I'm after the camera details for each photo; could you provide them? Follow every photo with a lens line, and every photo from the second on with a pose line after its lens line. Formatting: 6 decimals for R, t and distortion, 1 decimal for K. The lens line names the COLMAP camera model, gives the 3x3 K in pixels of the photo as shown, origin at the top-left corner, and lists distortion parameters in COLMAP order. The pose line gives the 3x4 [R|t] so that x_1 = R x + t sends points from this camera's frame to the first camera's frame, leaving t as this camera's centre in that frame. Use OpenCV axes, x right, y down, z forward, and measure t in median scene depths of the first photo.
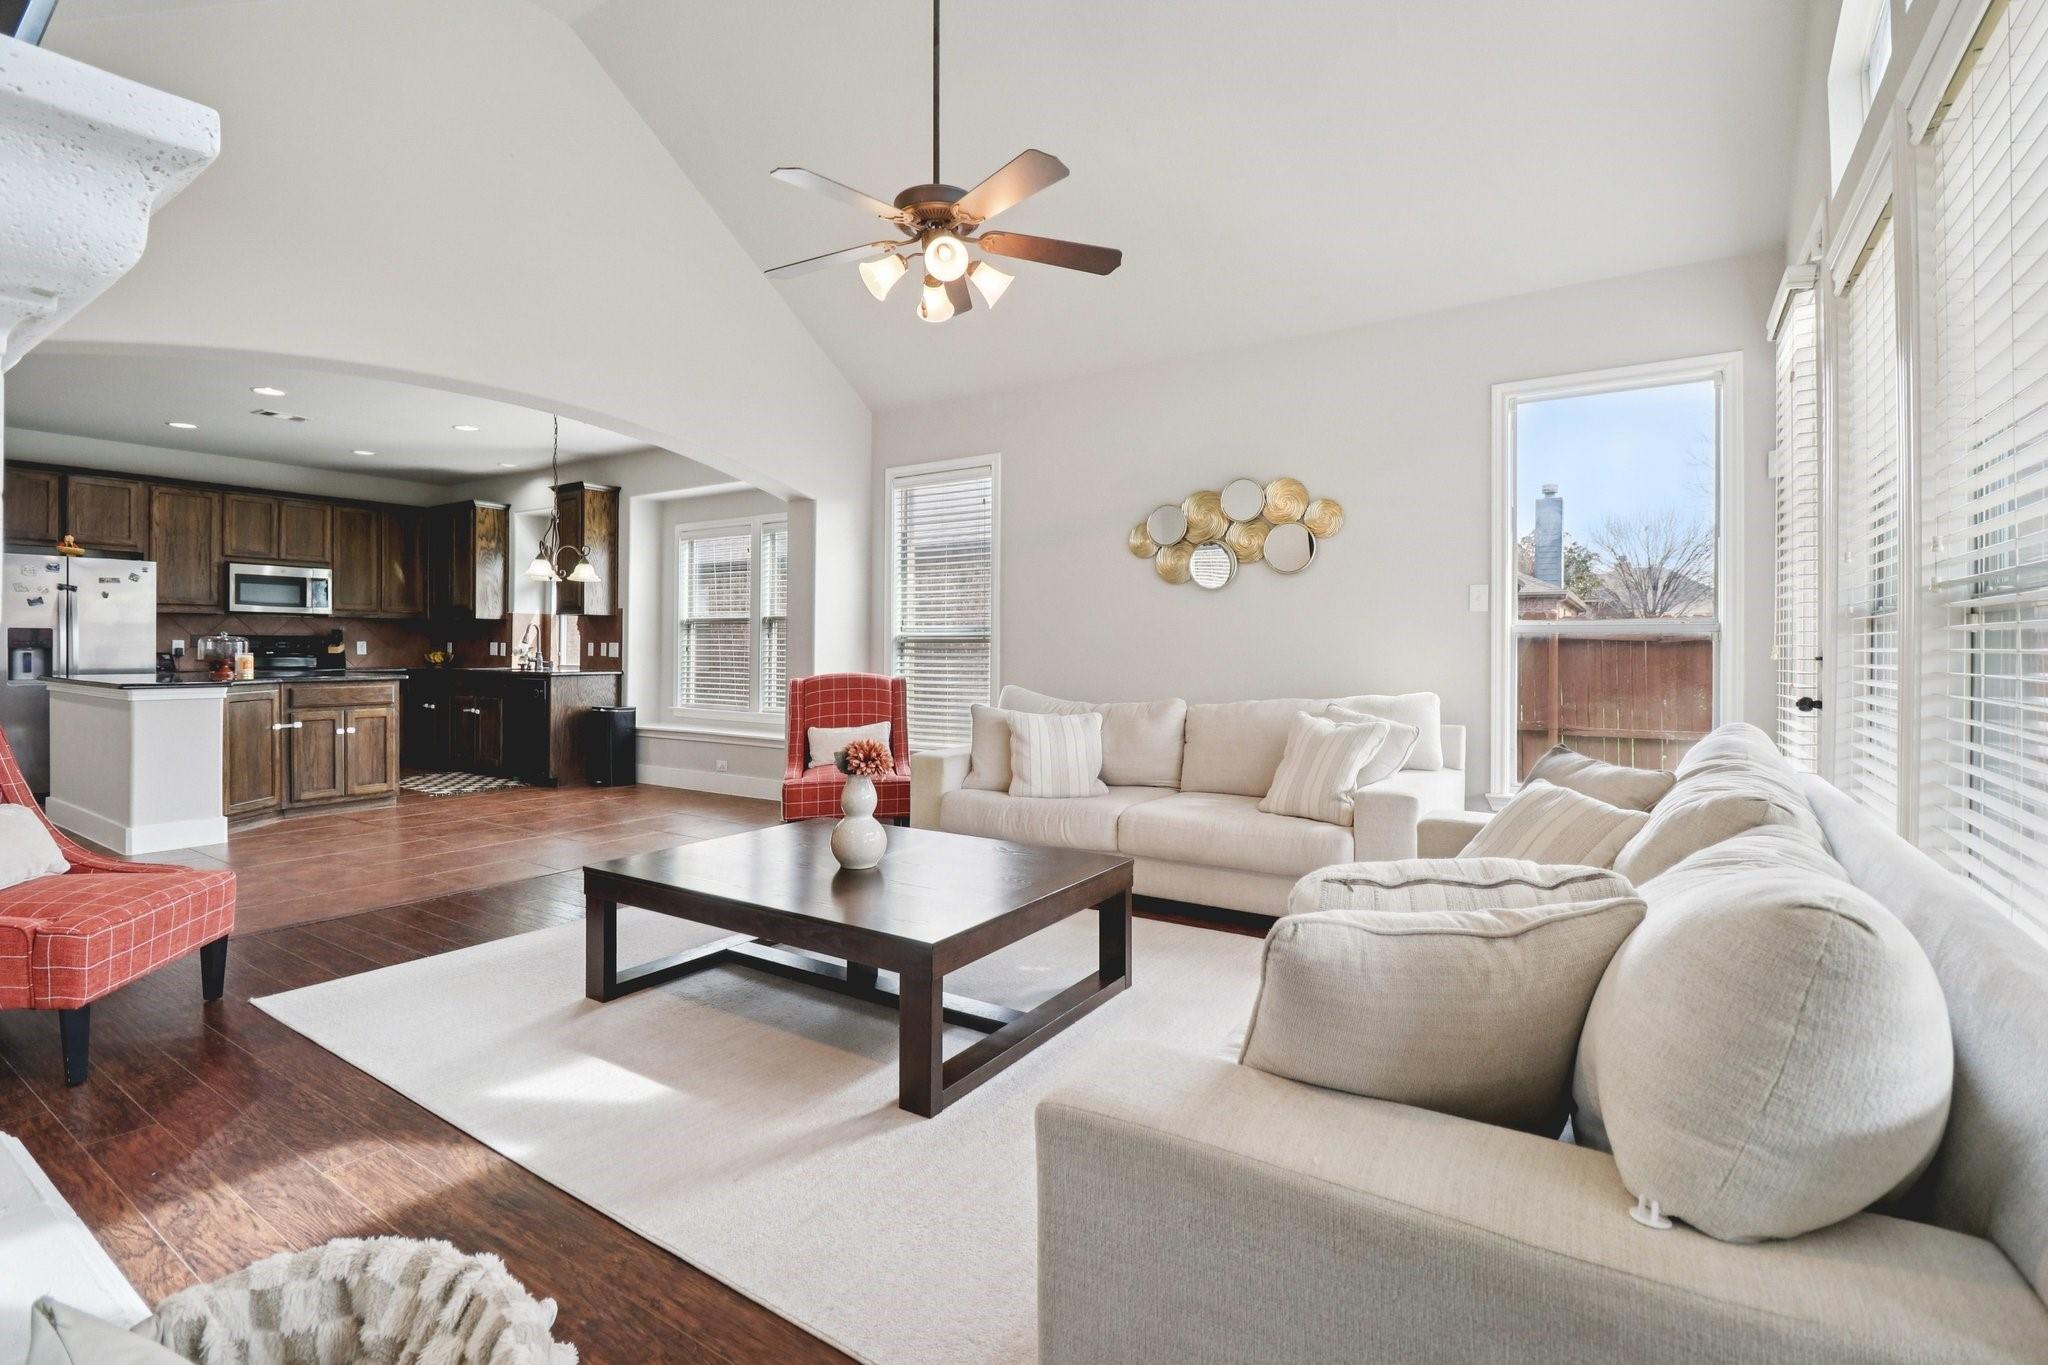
lens RADIAL K [[938.5, 0, 1008.3], [0, 938.5, 645.3], [0, 0, 1]] dist [-0.012585, -0.001201]
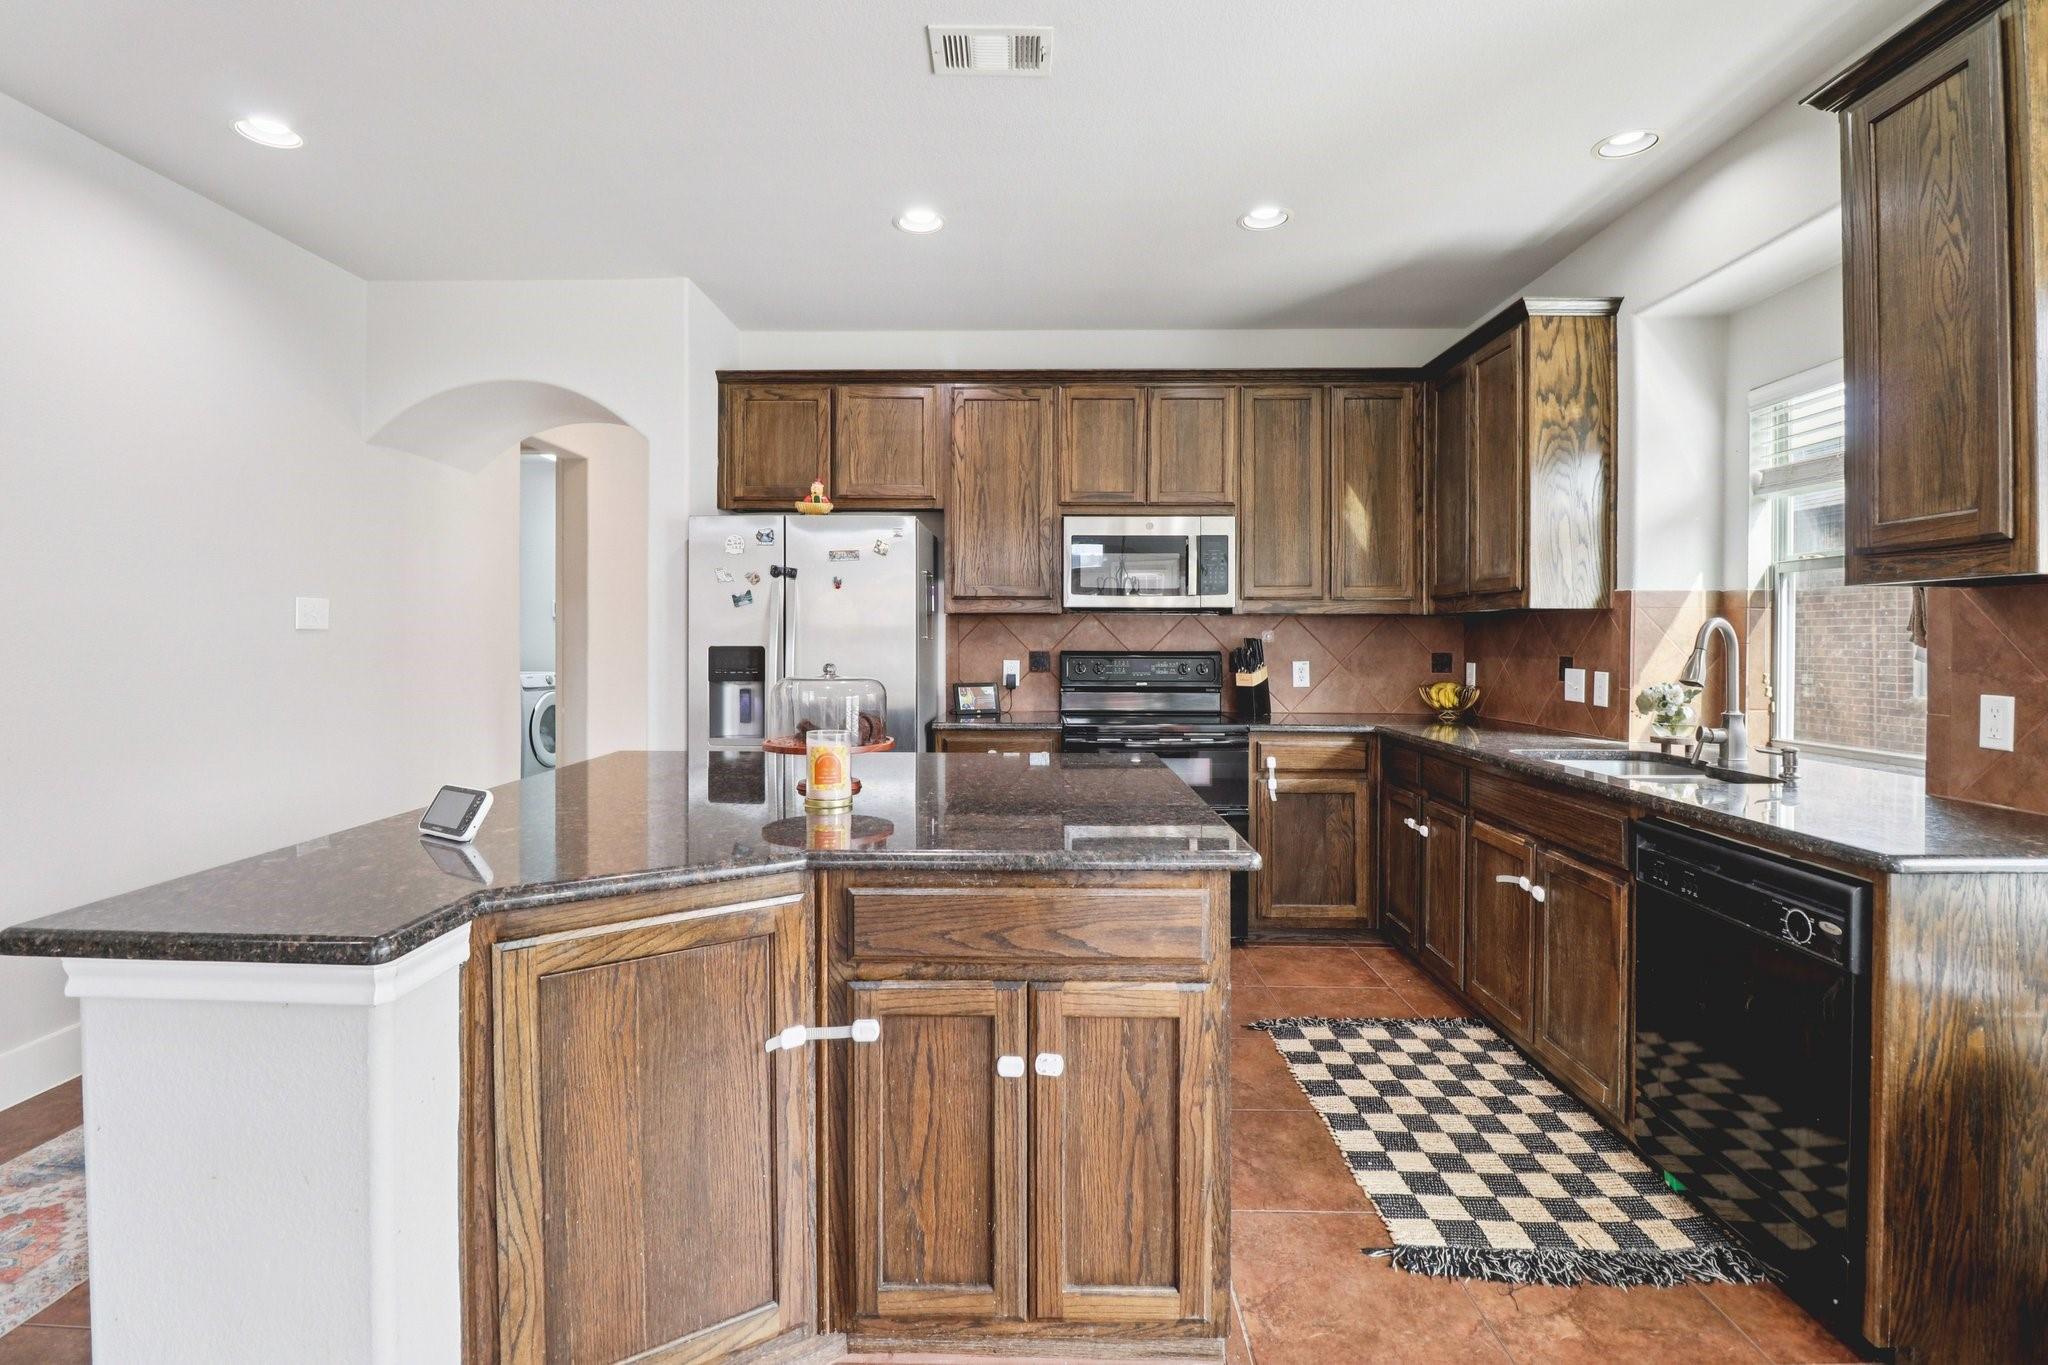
lens RADIAL K [[938.5, 0, 1011.9], [0, 938.5, 641.8], [0, 0, 1]] dist [-0.012585, -0.001201]
pose [[0.528570, 0.001418, -0.848888, -0.399115], [0.002667, 0.999991, 0.003331, -0.018960], [0.848885, -0.004024, 0.528562, 0.690080]]
